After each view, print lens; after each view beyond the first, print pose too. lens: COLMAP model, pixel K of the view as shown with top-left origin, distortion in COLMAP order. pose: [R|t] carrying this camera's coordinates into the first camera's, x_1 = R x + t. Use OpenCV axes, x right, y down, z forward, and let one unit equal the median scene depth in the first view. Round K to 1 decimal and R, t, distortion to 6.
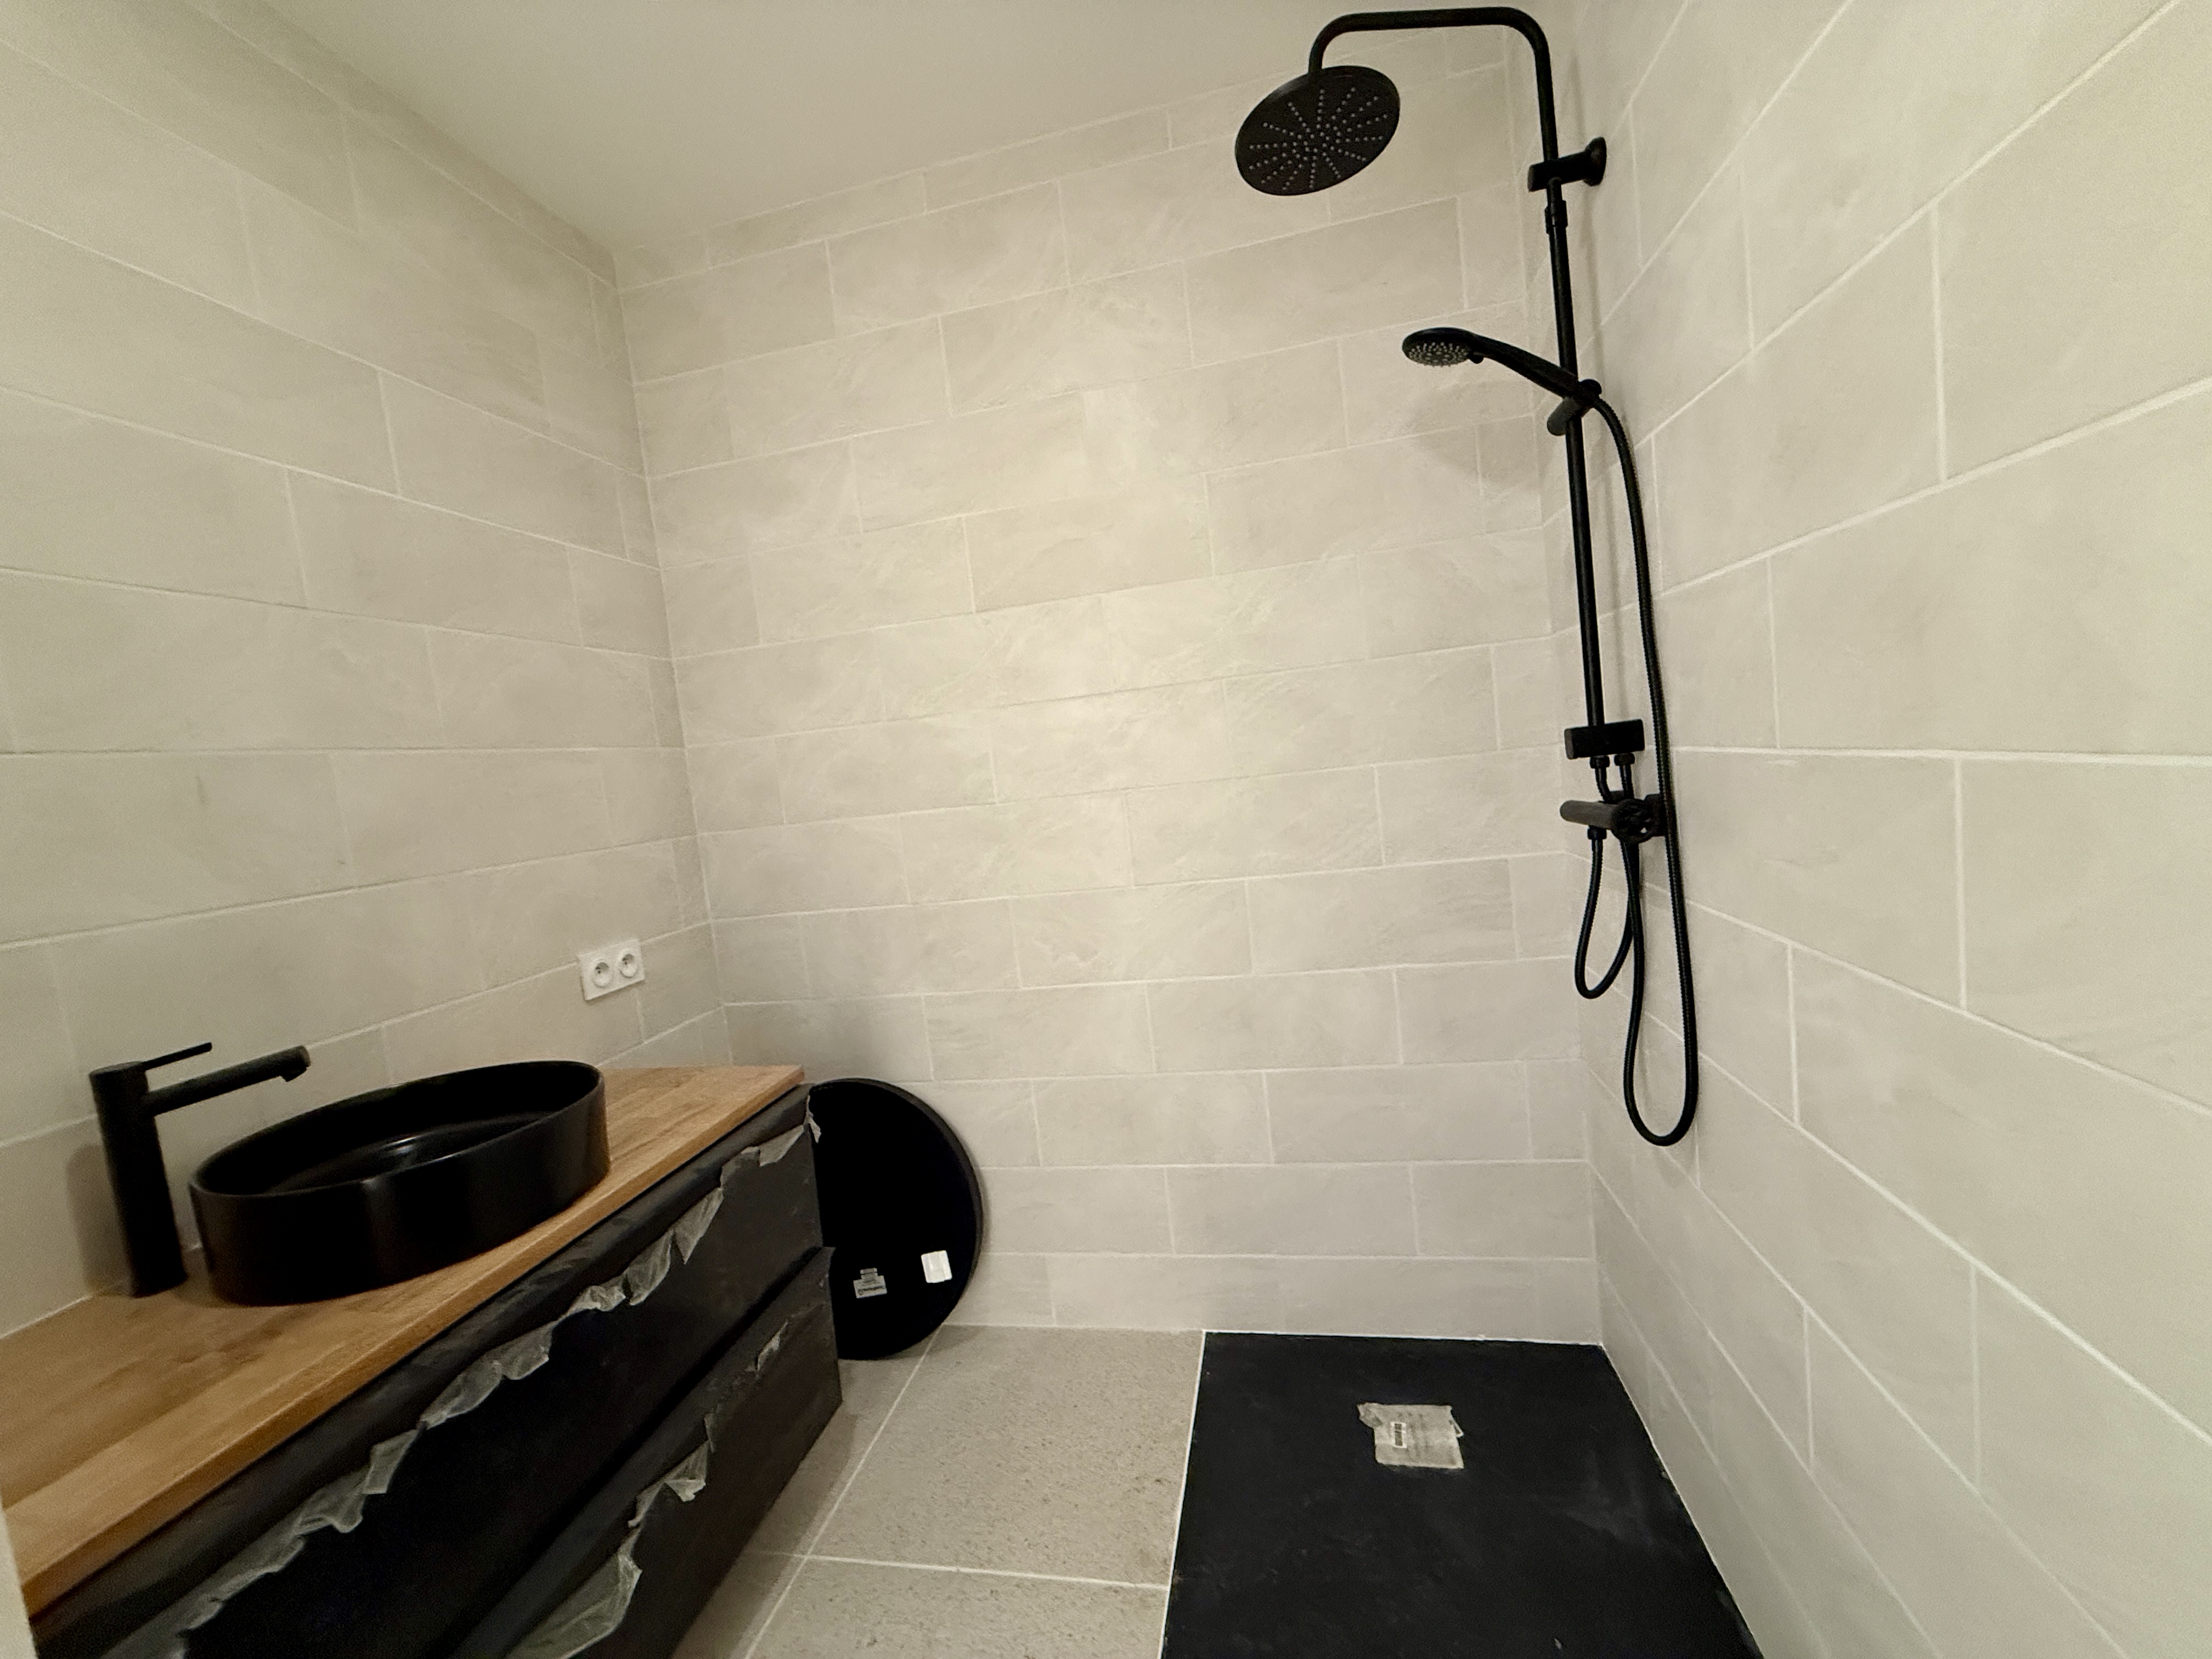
lens RADIAL K [[880.2, 0, 1102.6], [0, 880.2, 832.7], [0, 0, 1]] dist [-0.001314, 0.000200]
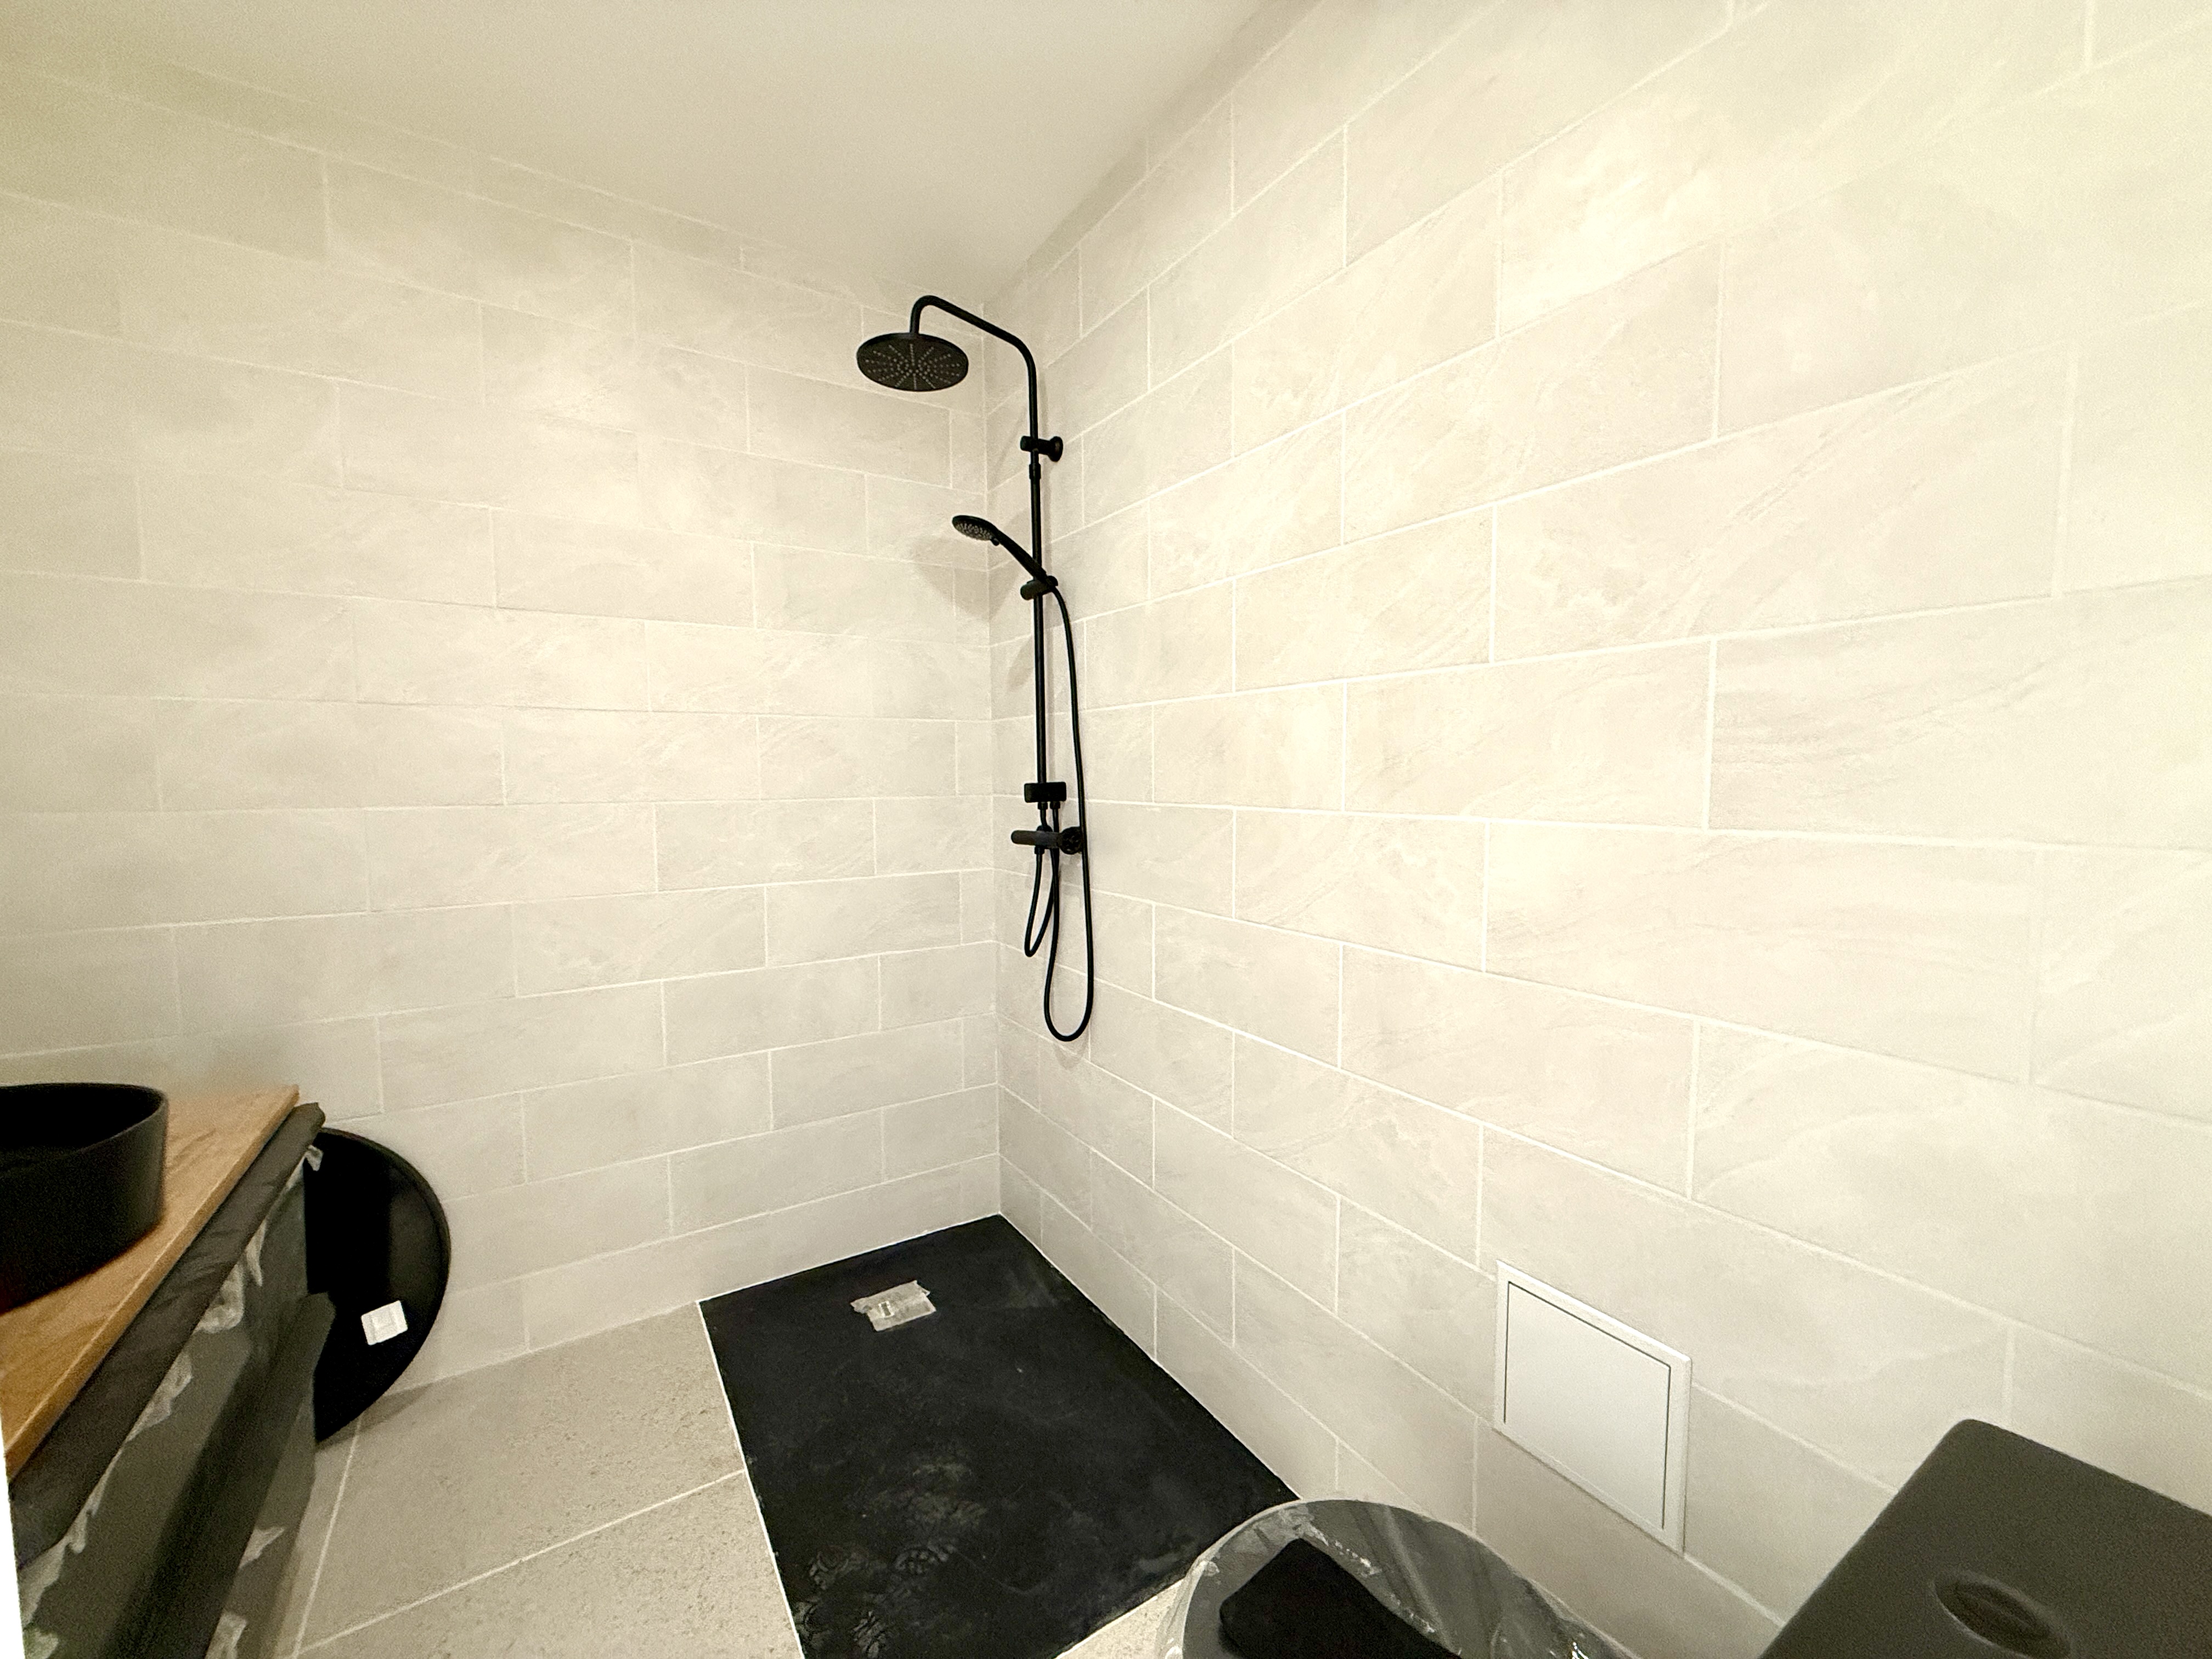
lens RADIAL K [[880.2, 0, 1102.6], [0, 880.2, 832.7], [0, 0, 1]] dist [-0.001314, 0.000200]
pose [[0.714000, 0.058309, 0.697714, -0.371320], [-0.017487, 0.997700, -0.065484, 0.056200], [-0.699927, 0.034554, 0.713378, -0.173642]]
